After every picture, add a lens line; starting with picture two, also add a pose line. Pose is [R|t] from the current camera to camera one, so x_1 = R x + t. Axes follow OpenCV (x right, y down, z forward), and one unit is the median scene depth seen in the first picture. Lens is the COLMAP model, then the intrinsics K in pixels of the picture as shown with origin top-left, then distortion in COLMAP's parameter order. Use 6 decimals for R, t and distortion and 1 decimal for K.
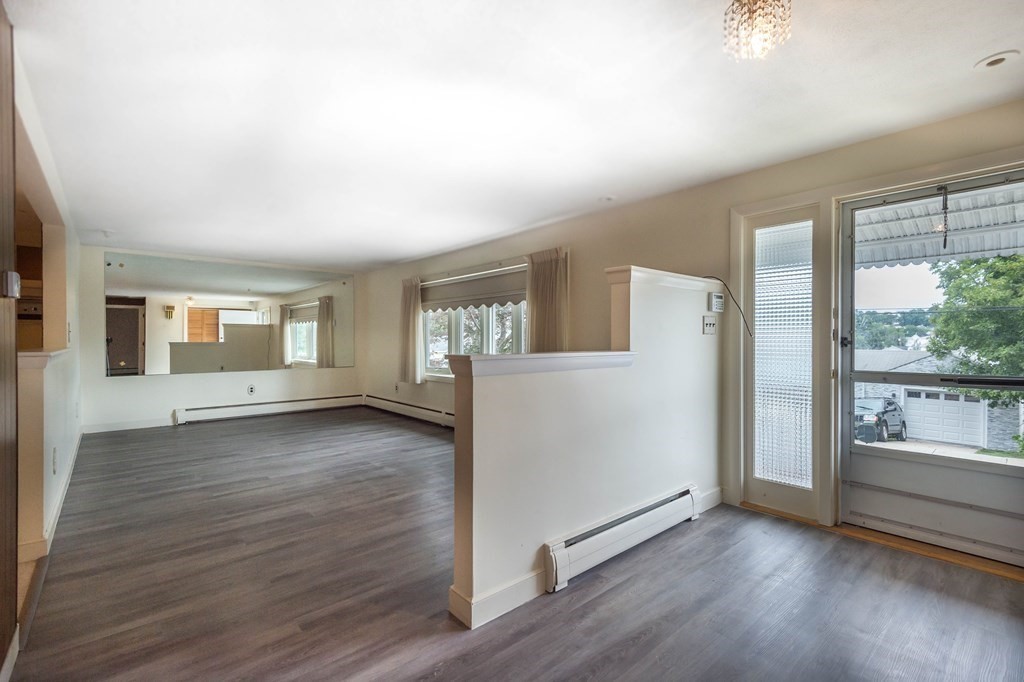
lens RADIAL K [[460.7, 0, 519.3], [0, 460.7, 341.8], [0, 0, 1]] dist [0.048420, -0.027620]
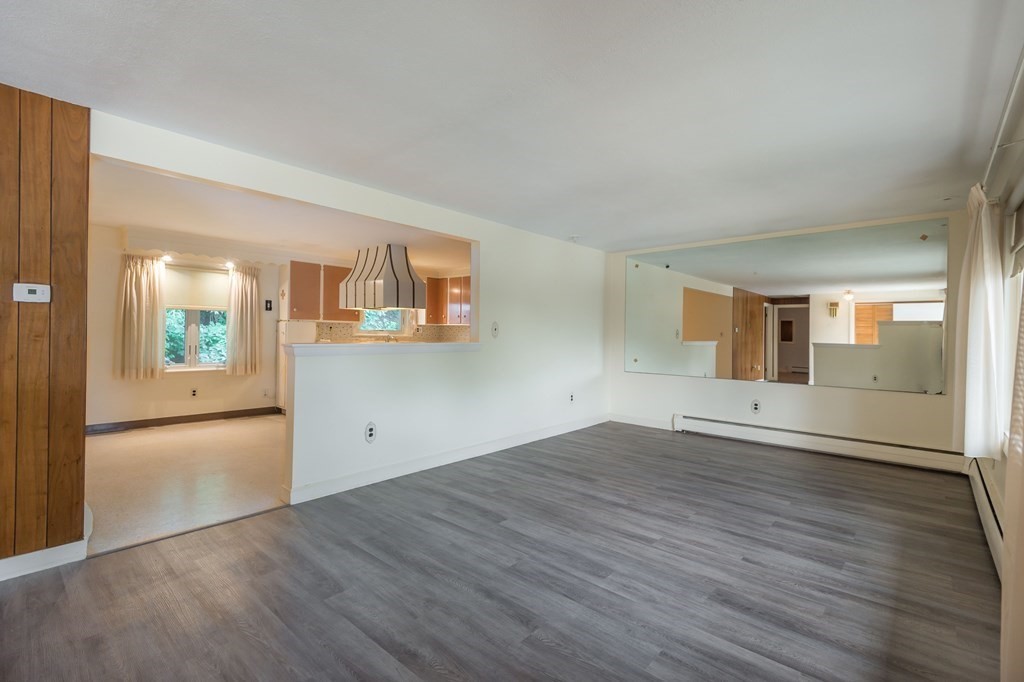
lens RADIAL K [[460.7, 0, 519.3], [0, 460.7, 341.8], [0, 0, 1]] dist [0.048420, -0.027620]
pose [[0.129544, 0.017486, -0.991419, 0.198398], [-0.020353, 0.999681, 0.014972, -0.008733], [0.991365, 0.018239, 0.129859, 0.923655]]
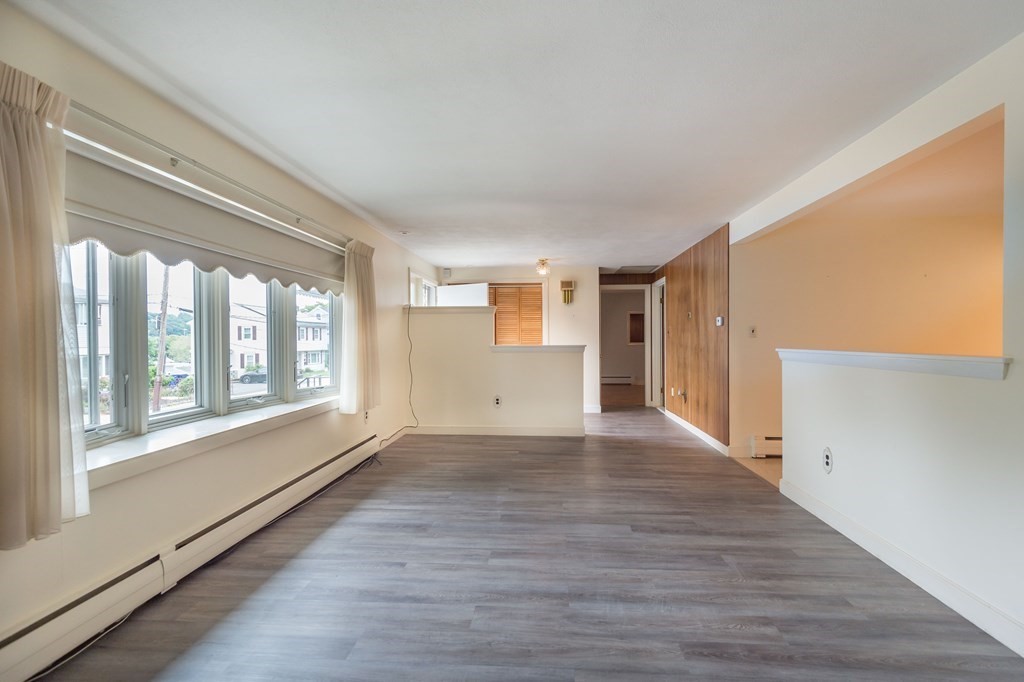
lens RADIAL K [[460.7, 0, 519.3], [0, 460.7, 341.8], [0, 0, 1]] dist [0.048420, -0.027620]
pose [[-0.705698, -0.003944, 0.708502, -0.930746], [0.007456, 0.999888, 0.012992, -0.014076], [-0.708474, 0.014451, -0.705589, 1.637227]]
